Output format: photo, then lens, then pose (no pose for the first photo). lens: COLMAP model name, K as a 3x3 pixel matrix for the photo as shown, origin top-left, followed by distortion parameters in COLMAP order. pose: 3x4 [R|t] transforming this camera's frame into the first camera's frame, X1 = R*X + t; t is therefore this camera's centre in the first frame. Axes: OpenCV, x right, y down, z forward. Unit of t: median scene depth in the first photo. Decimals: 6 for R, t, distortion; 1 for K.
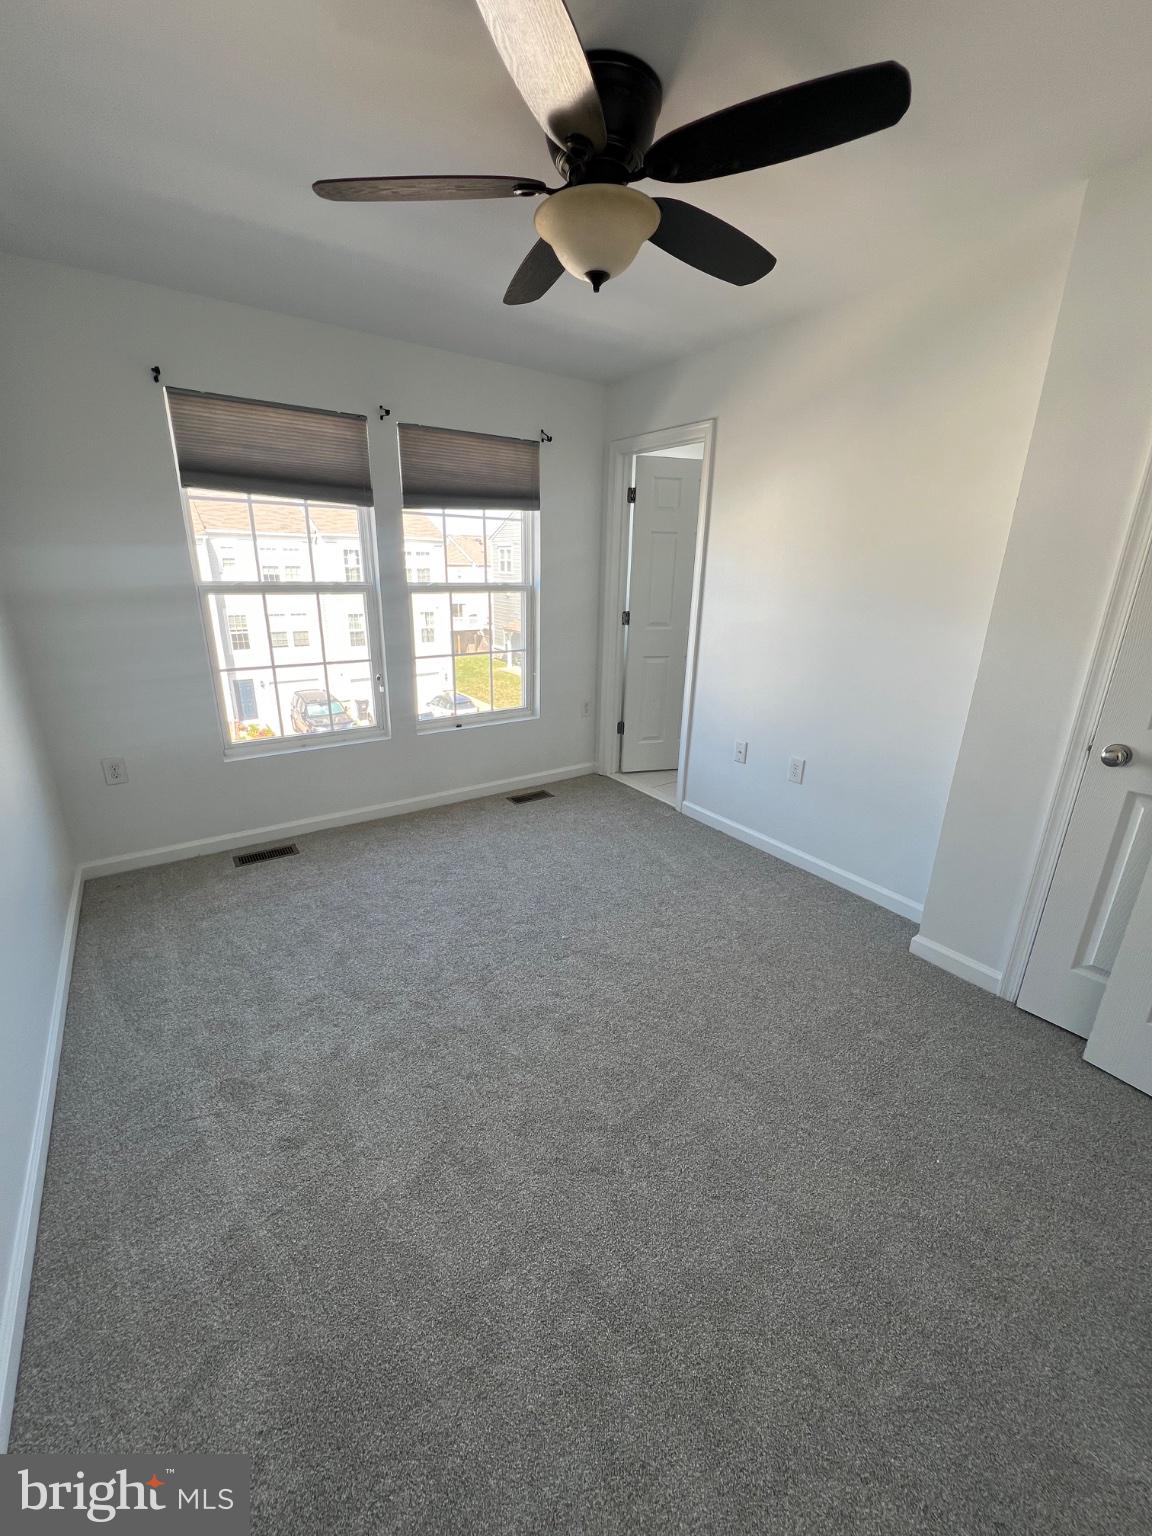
lens RADIAL K [[617.7, 0, 574.8], [0, 617.7, 768.0], [0, 0, 1]] dist [-0.000846, 0.000100]
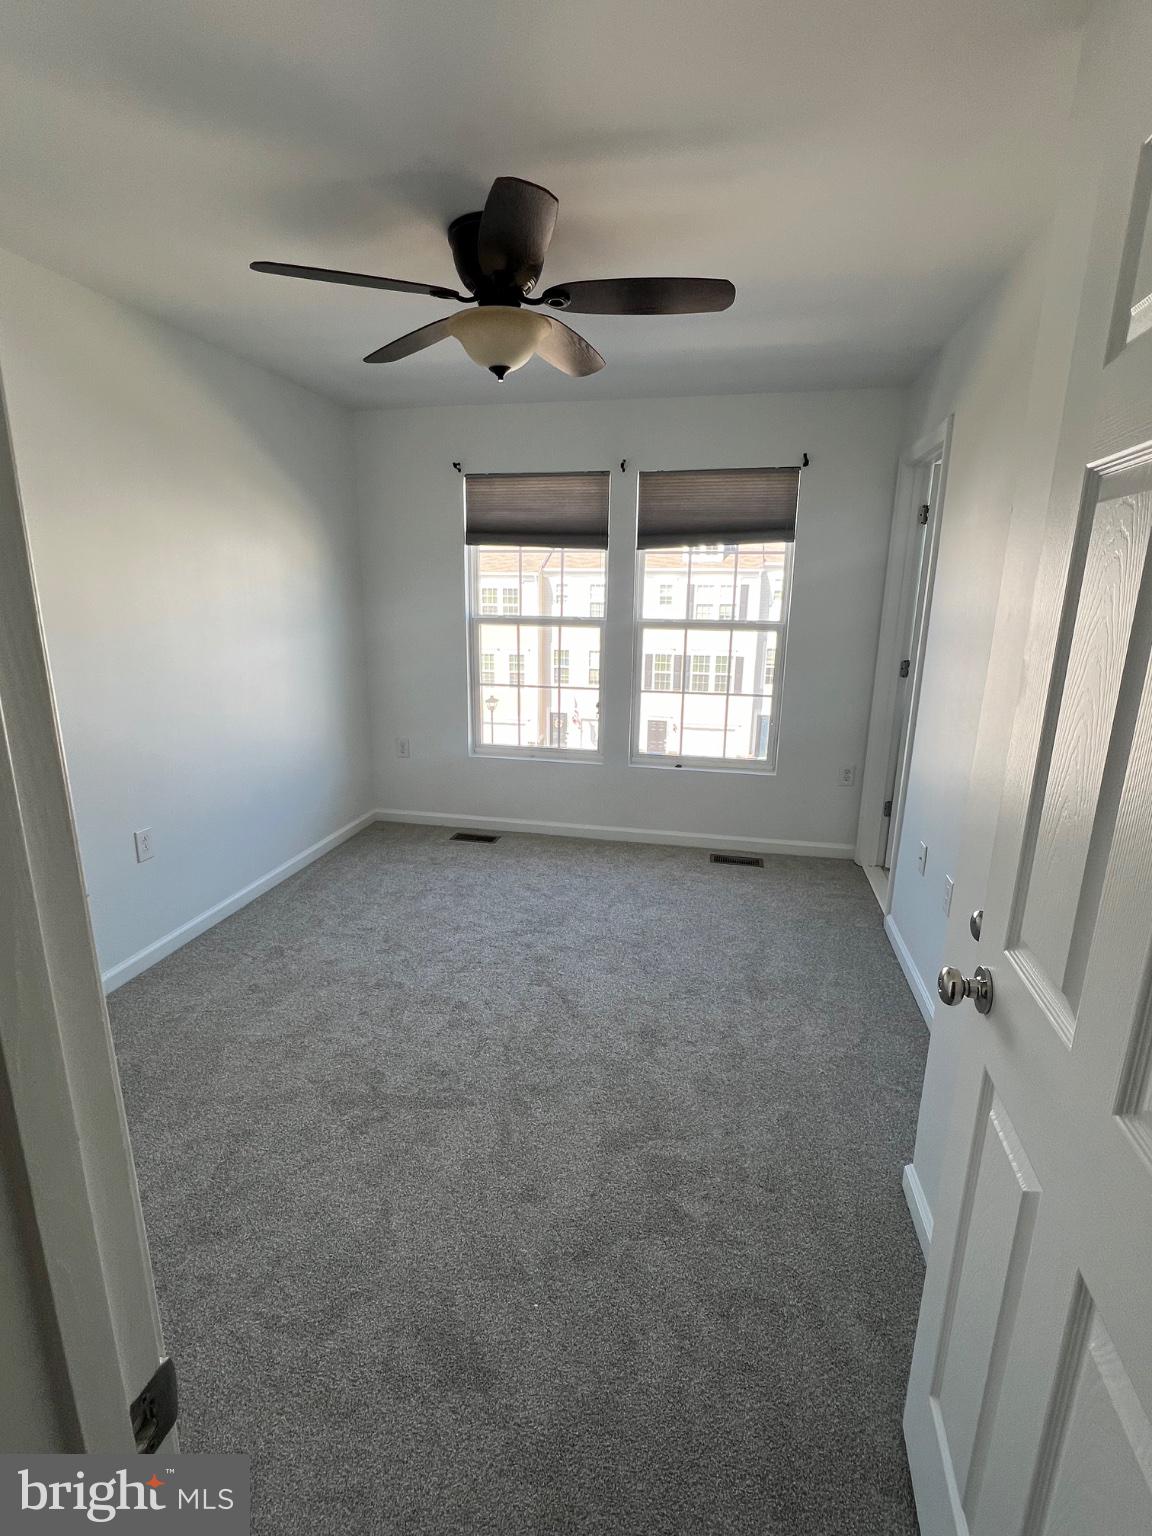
lens RADIAL K [[733.1, 0, 576.0], [0, 733.1, 768.0], [0, 0, 1]] dist [-0.002914, -0.000271]
pose [[0.681093, 0.164527, -0.713472, 0.608745], [-0.227025, 0.973857, 0.007850, -0.045362], [0.696112, 0.156630, 0.700640, 0.114135]]
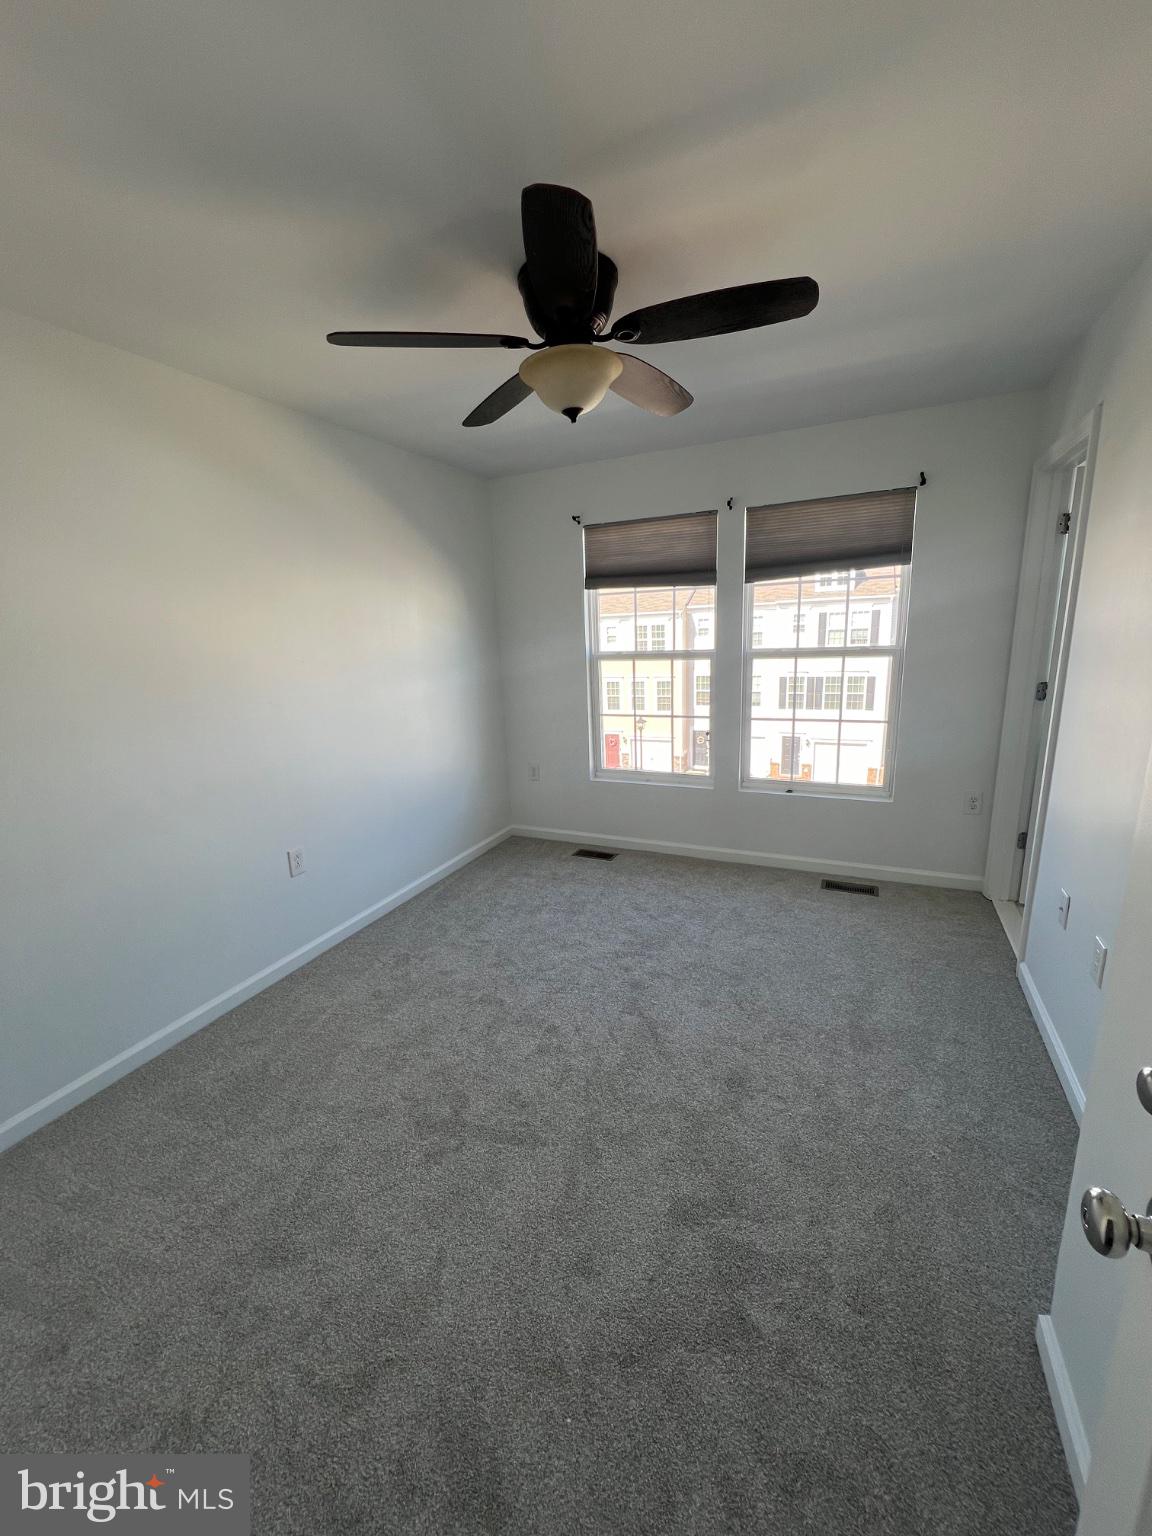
lens RADIAL K [[617.7, 0, 574.8], [0, 617.7, 768.0], [0, 0, 1]] dist [-0.000846, 0.000100]
pose [[0.498131, 0.155057, -0.853125, 0.557995], [-0.223018, 0.973692, 0.046752, -0.088202], [0.837931, 0.166974, 0.519607, 0.240926]]
